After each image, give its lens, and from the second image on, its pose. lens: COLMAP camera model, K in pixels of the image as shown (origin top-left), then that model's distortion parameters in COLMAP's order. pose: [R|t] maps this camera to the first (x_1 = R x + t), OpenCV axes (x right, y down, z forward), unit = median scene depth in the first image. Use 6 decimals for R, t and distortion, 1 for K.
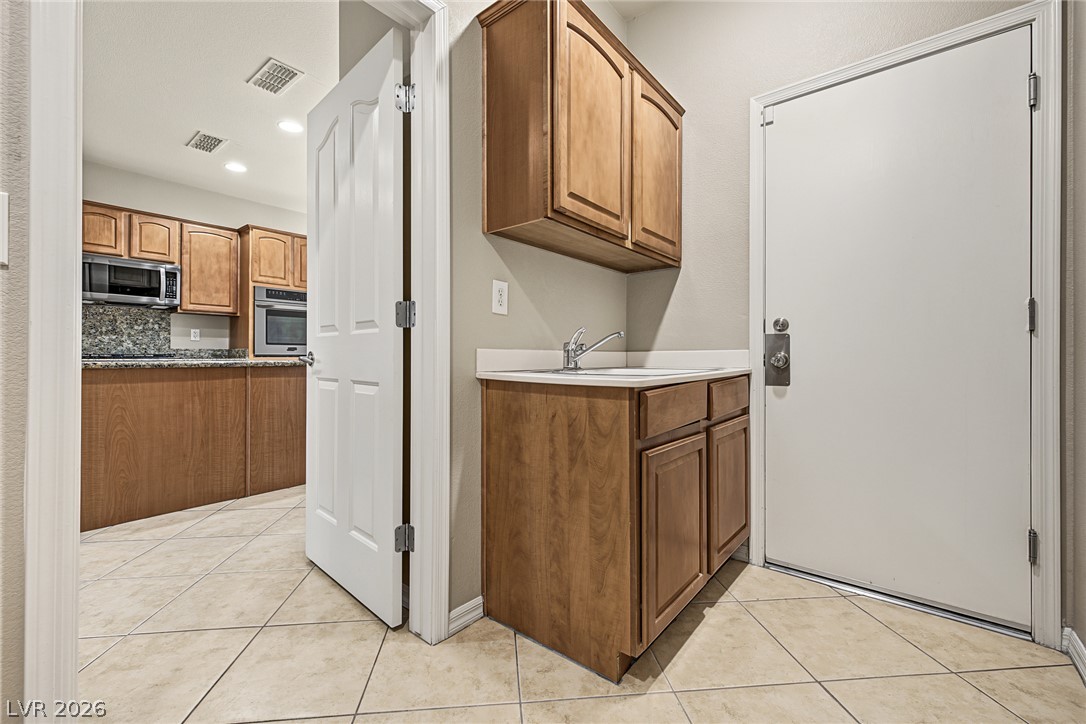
lens RADIAL K [[454.6, 0, 535.8], [0, 454.6, 357.0], [0, 0, 1]] dist [0.008423, -0.000653]
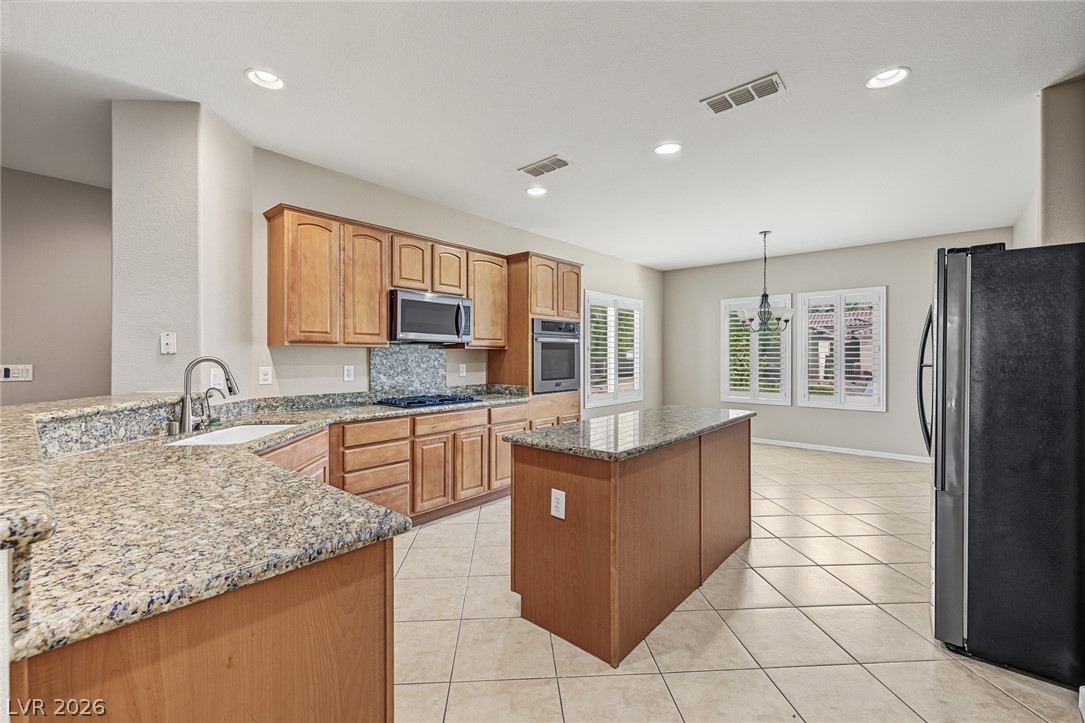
lens RADIAL K [[454.1, 0, 540.1], [0, 454.1, 360.1], [0, 0, 1]] dist [0.008423, -0.000653]
pose [[0.999667, 0.001801, -0.025734, -0.578087], [-0.001484, 0.999923, 0.012323, -0.082436], [0.025754, -0.012281, 0.999593, 0.085072]]
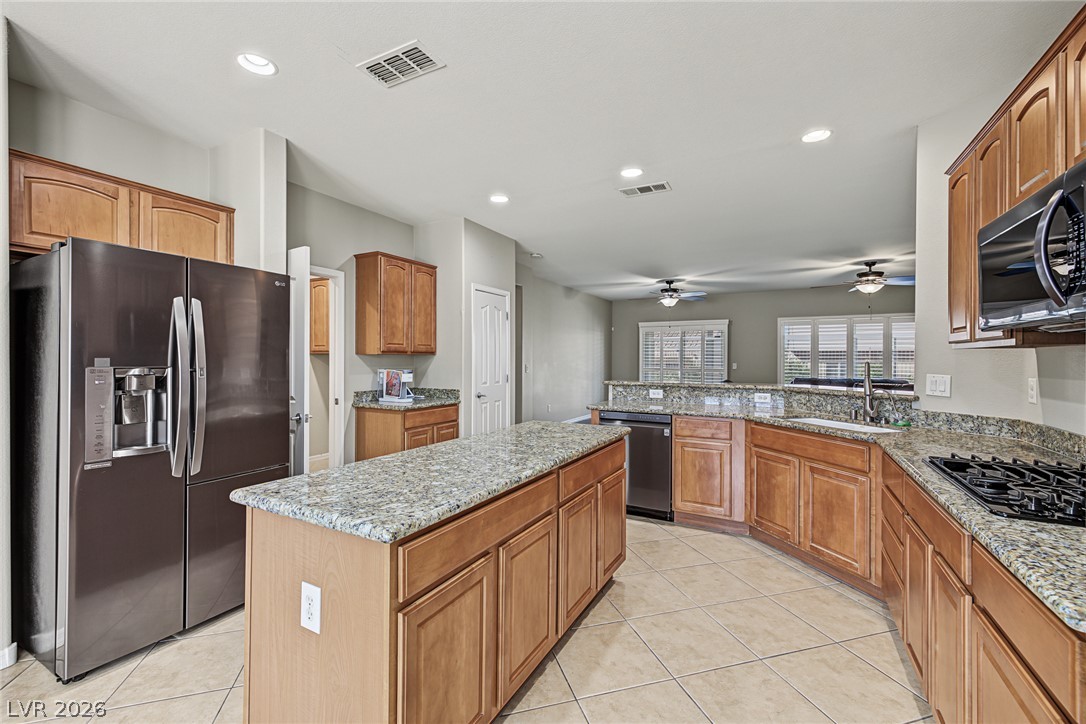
lens RADIAL K [[454.6, 0, 540.5], [0, 454.6, 360.4], [0, 0, 1]] dist [0.008423, -0.000653]
pose [[-0.983137, -0.001107, -0.182866, -0.415068], [-0.001477, 0.999997, 0.001892, -0.082088], [0.182864, 0.002130, -0.983136, 1.111947]]
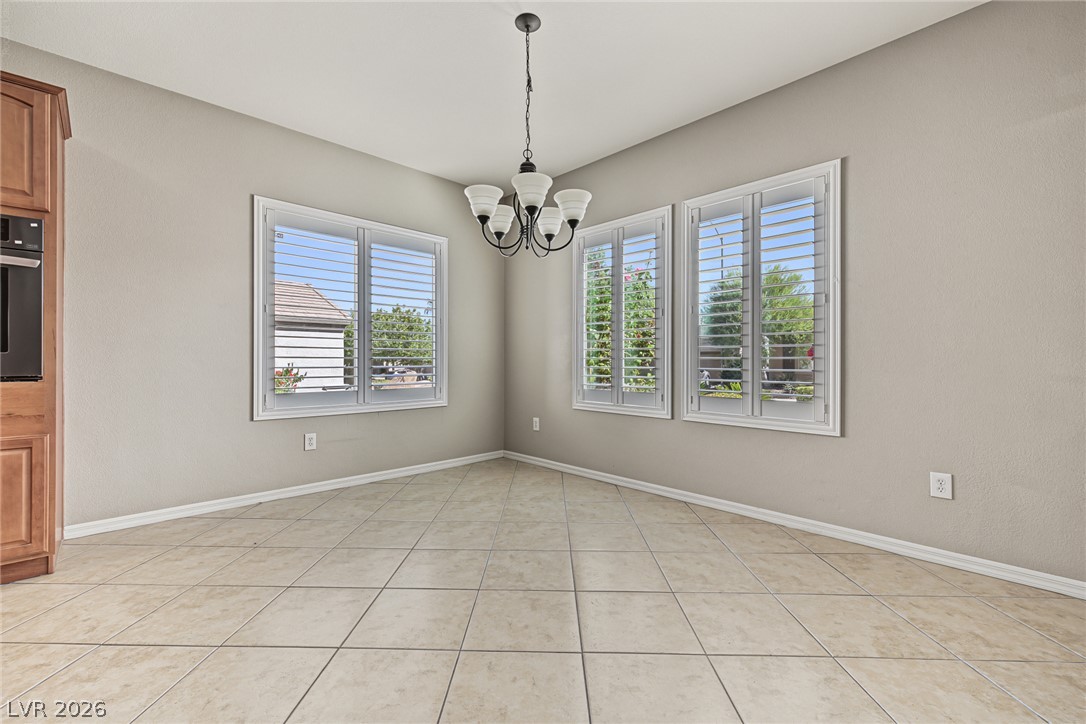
lens RADIAL K [[454.6, 0, 546.0], [0, 454.6, 360.5], [0, 0, 1]] dist [0.008423, -0.000653]
pose [[0.993368, 0.002004, -0.114962, 0.018457], [-0.002064, 0.999998, -0.000404, -0.021292], [0.114961, 0.000638, 0.993370, 0.735223]]
